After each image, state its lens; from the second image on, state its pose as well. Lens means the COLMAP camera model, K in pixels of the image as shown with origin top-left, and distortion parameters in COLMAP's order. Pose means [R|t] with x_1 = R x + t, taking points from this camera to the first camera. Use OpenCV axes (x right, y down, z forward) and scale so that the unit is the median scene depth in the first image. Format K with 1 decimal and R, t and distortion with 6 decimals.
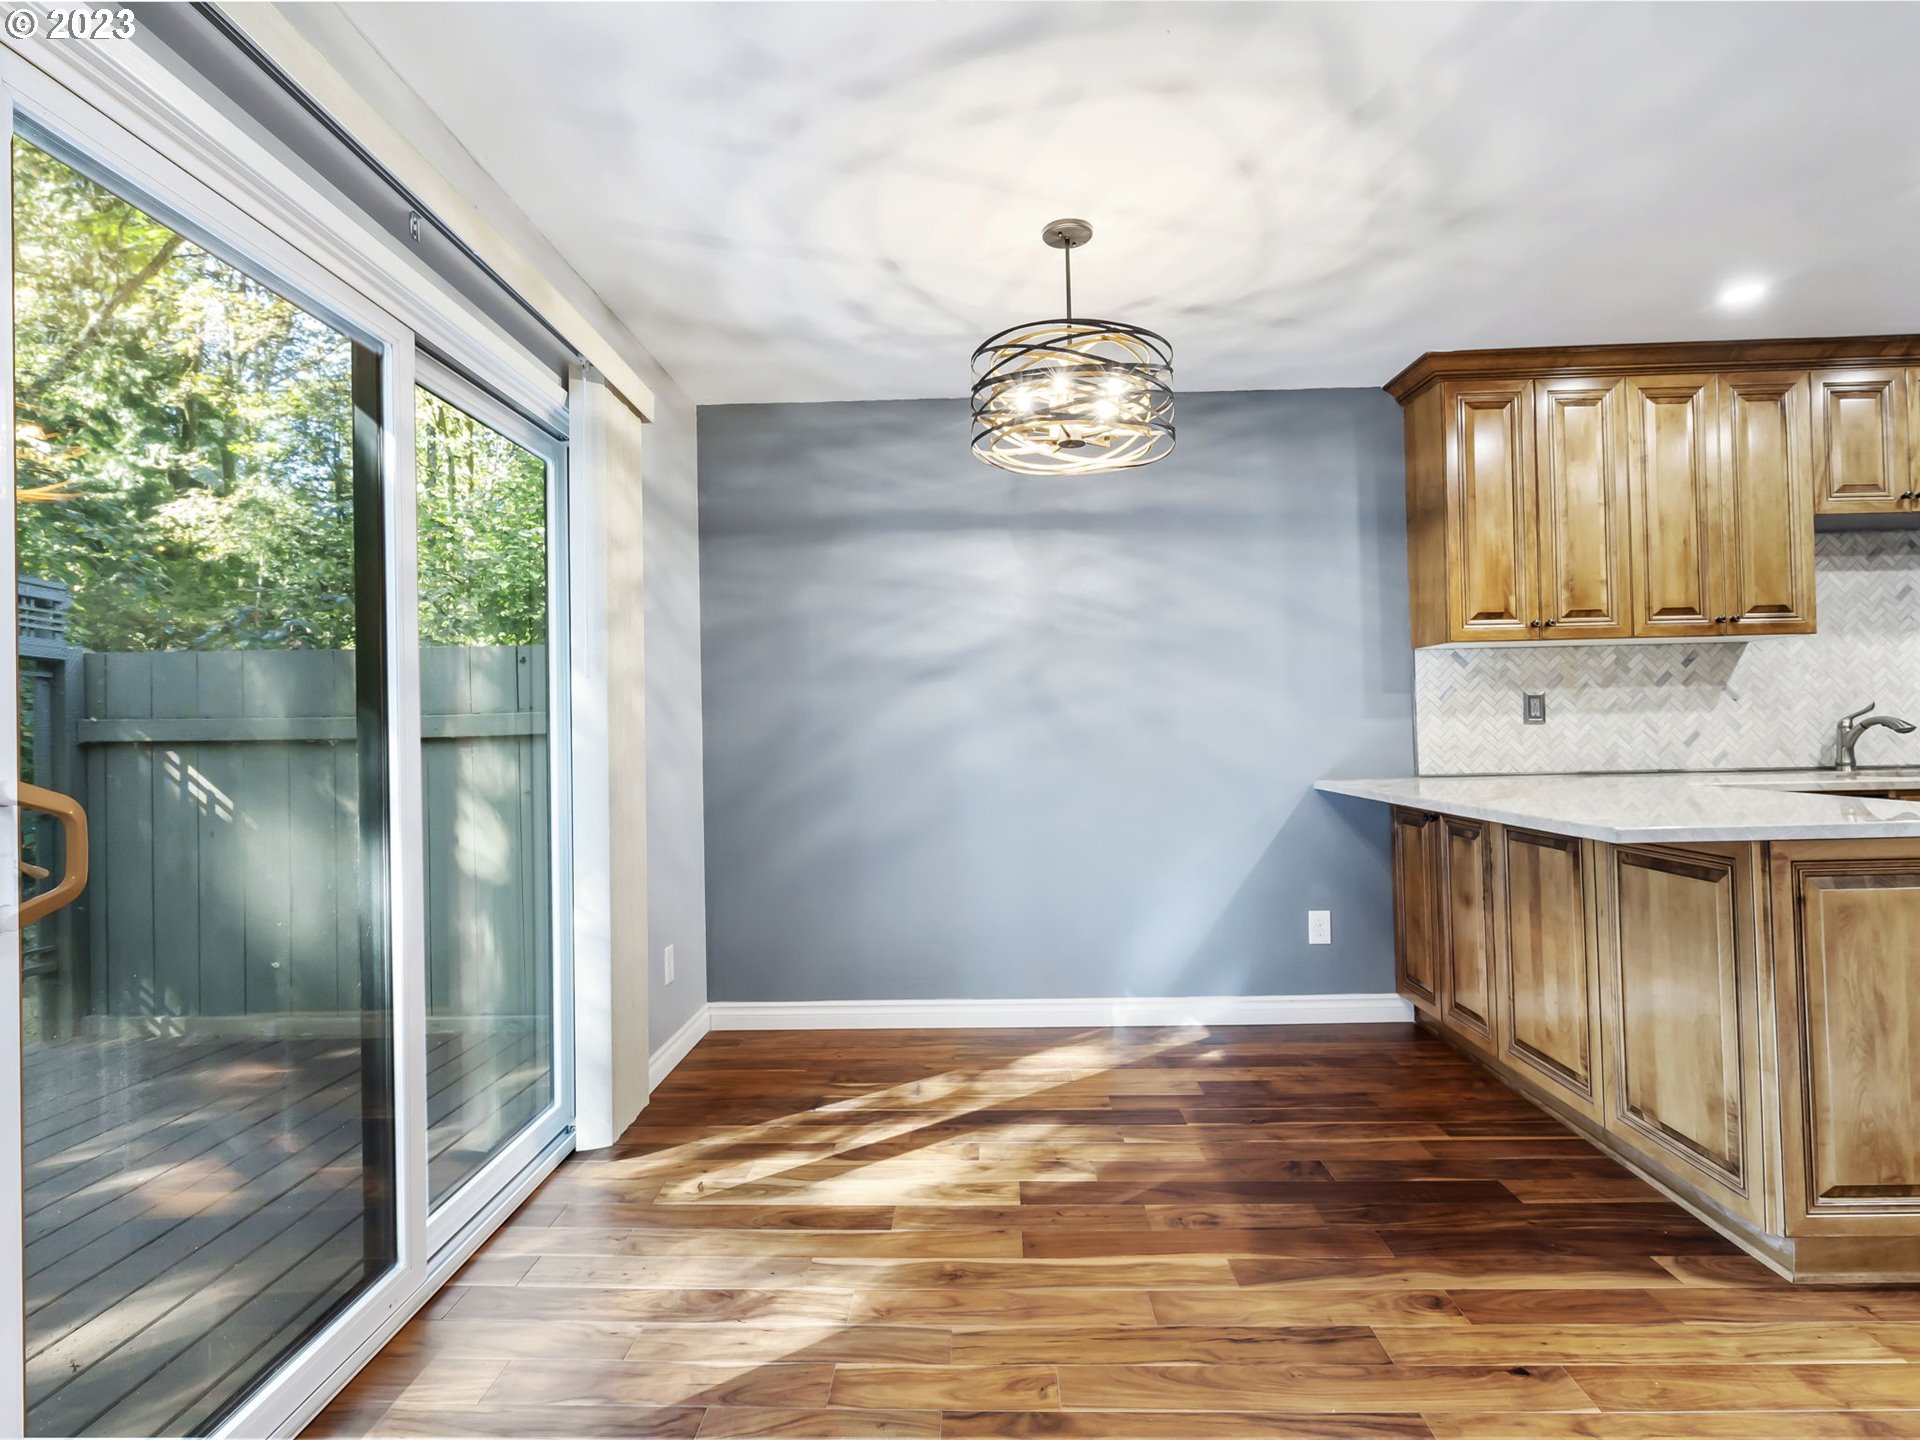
lens RADIAL K [[987.0, 0, 953.1], [0, 987.0, 710.4], [0, 0, 1]] dist [-0.004092, 0.001414]
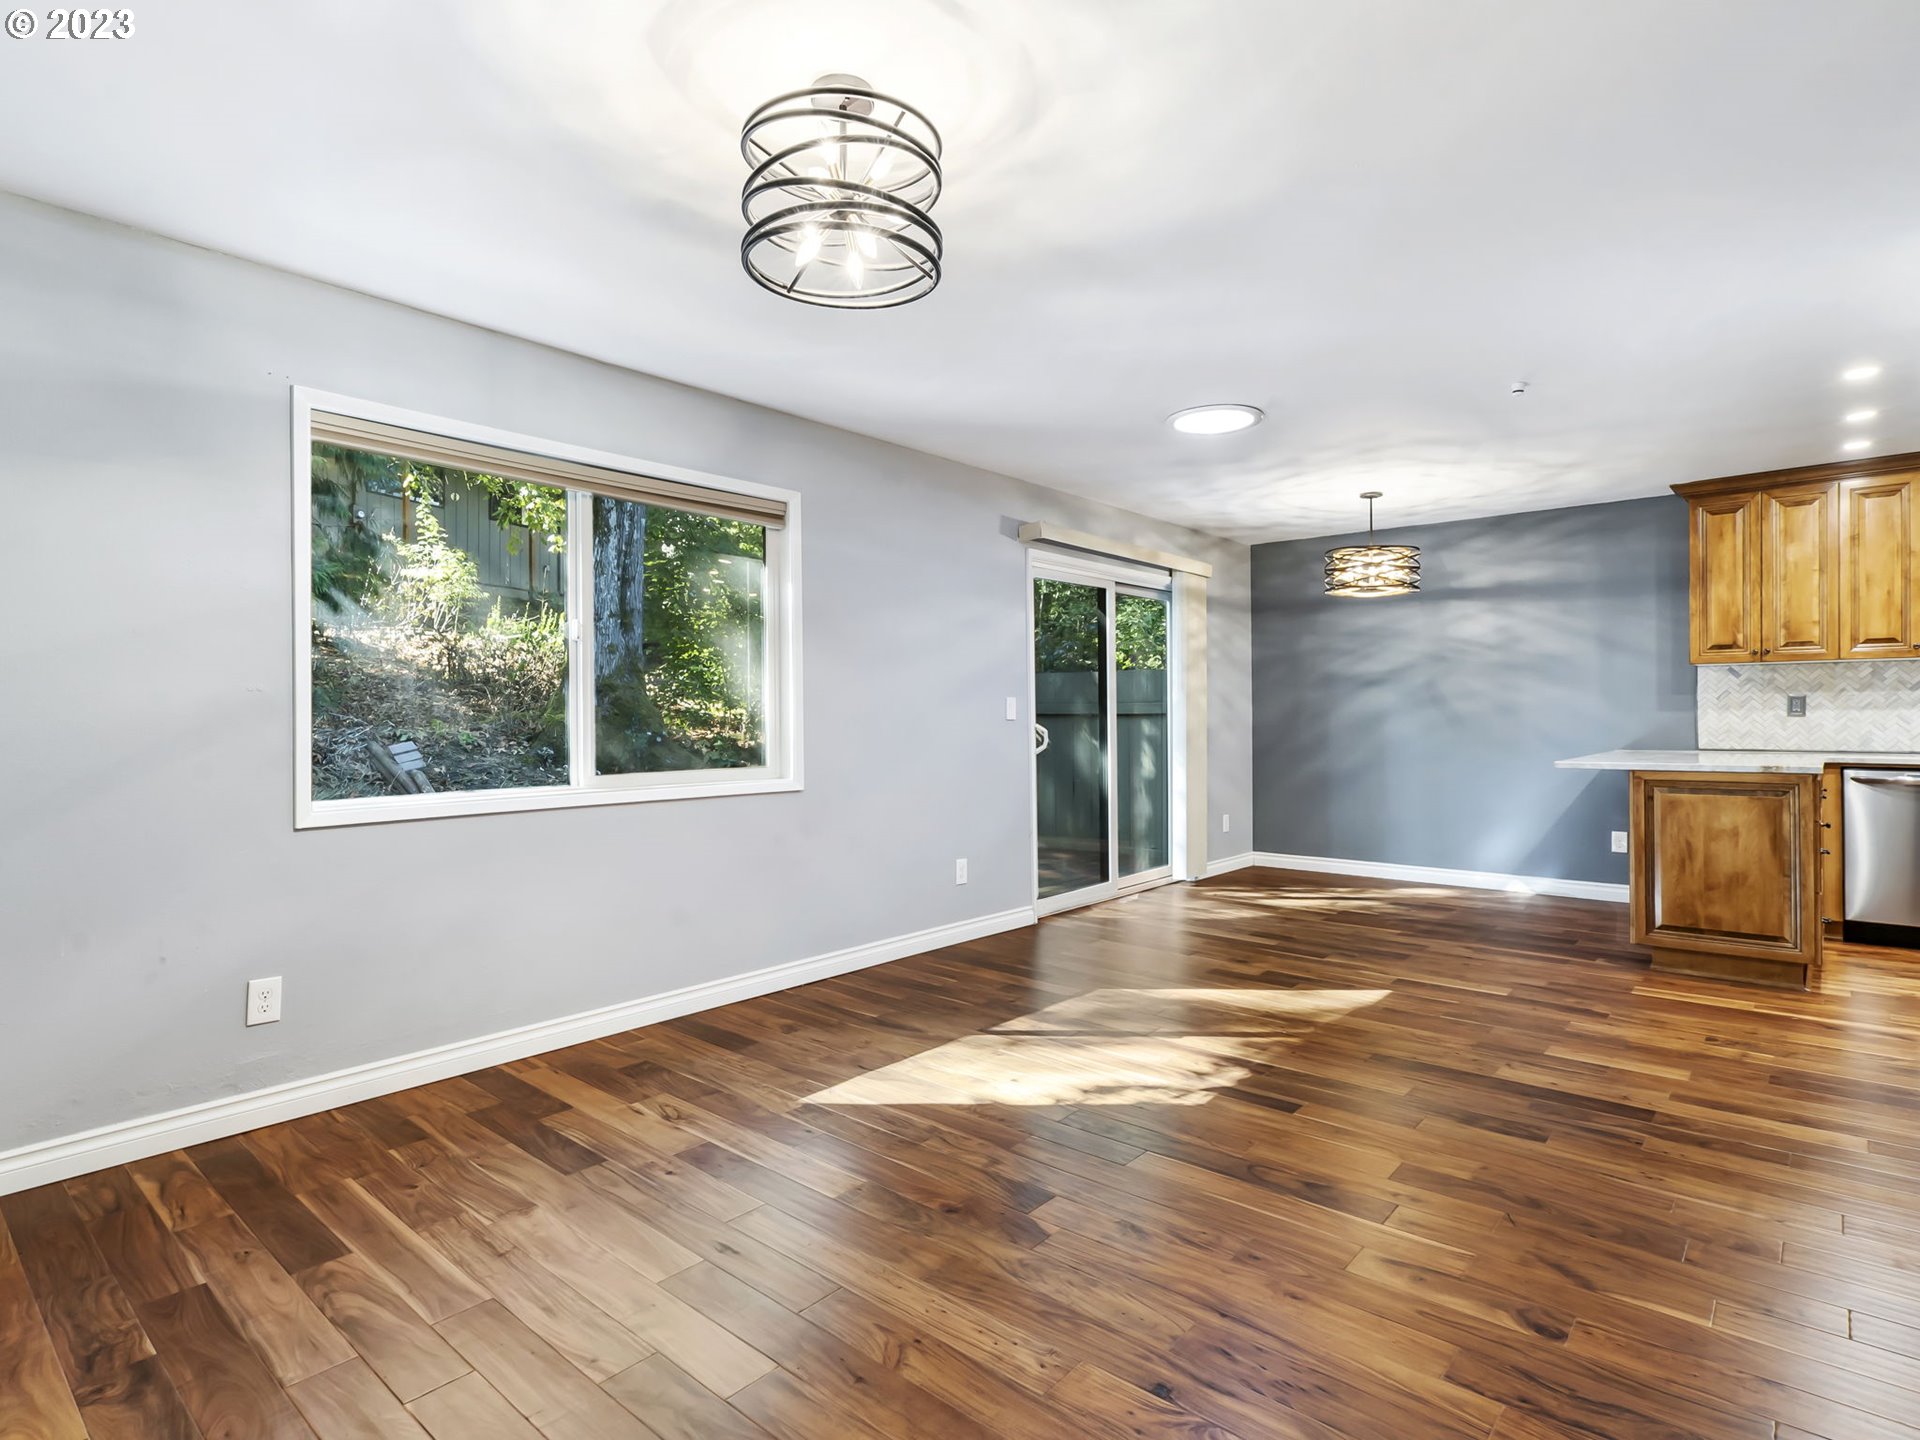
lens RADIAL K [[987.0, 0, 970.0], [0, 987.0, 712.3], [0, 0, 1]] dist [-0.004092, 0.001414]
pose [[0.776480, 0.014649, -0.629971, 0.561360], [0.002104, 0.999664, 0.025839, -0.032760], [0.630138, -0.021389, 0.776189, -0.900370]]
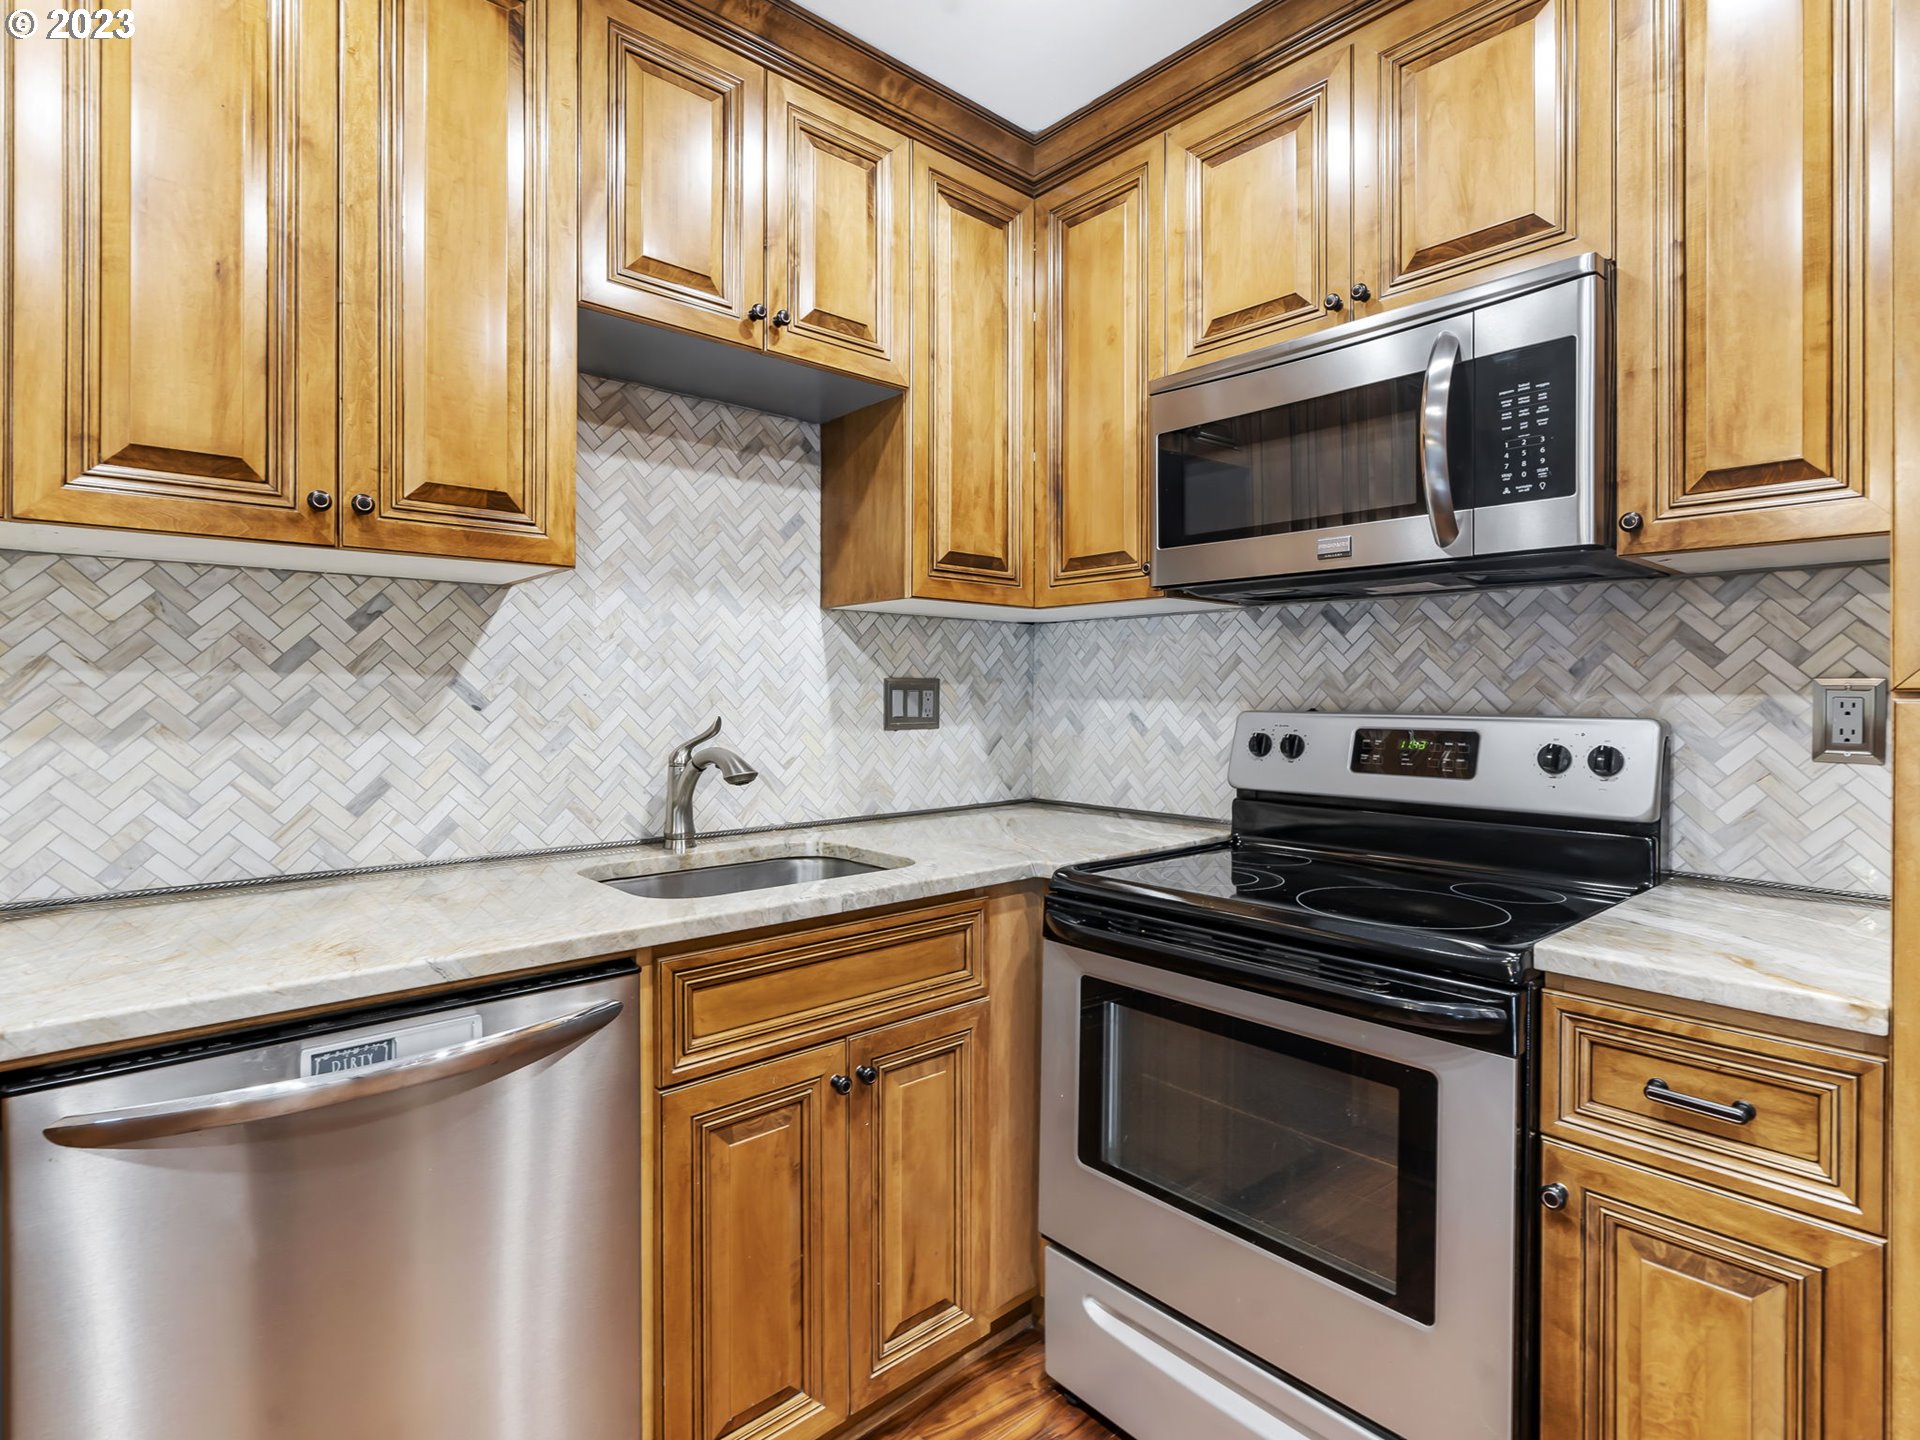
lens RADIAL K [[987.0, 0, 965.4], [0, 987.0, 701.9], [0, 0, 1]] dist [-0.004092, 0.001414]
pose [[0.721994, 0.016964, 0.691691, 0.639599], [-0.029853, 0.999532, 0.006647, -0.023600], [-0.691255, -0.025448, 0.722163, 0.508204]]
